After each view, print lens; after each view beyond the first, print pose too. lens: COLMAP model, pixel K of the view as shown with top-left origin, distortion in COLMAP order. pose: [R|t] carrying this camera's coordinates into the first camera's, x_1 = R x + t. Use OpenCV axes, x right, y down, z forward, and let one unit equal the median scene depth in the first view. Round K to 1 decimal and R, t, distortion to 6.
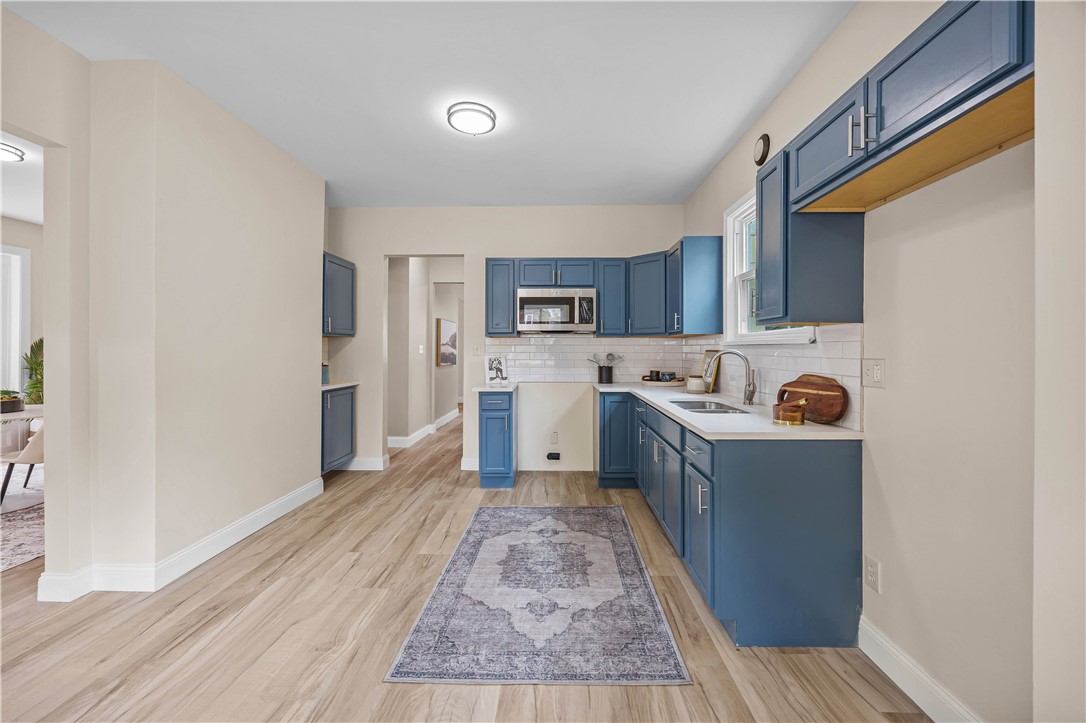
lens RADIAL K [[426.1, 0, 549.6], [0, 426.1, 350.6], [0, 0, 1]] dist [-0.001531, 0.000209]
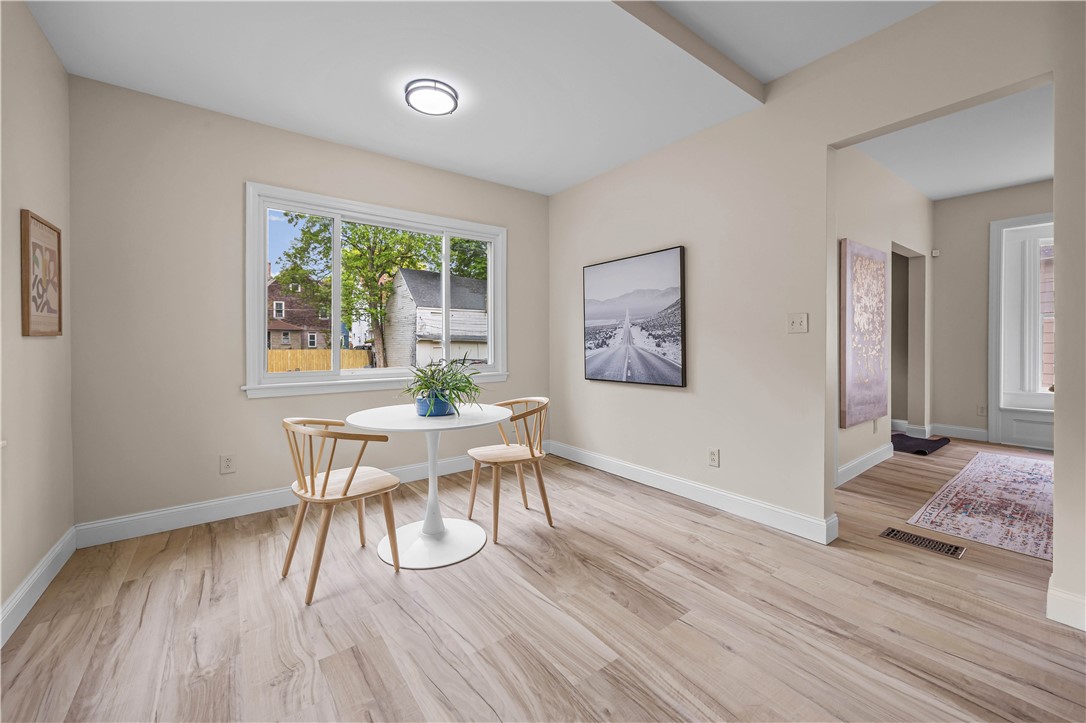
lens RADIAL K [[426.0, 0, 548.6], [0, 426.0, 344.3], [0, 0, 1]] dist [-0.002868, -0.000254]
pose [[-0.782876, 0.006539, -0.622144, 0.103795], [0.002517, 0.999970, 0.007343, 0.033719], [0.622173, 0.004183, -0.782869, 0.737027]]
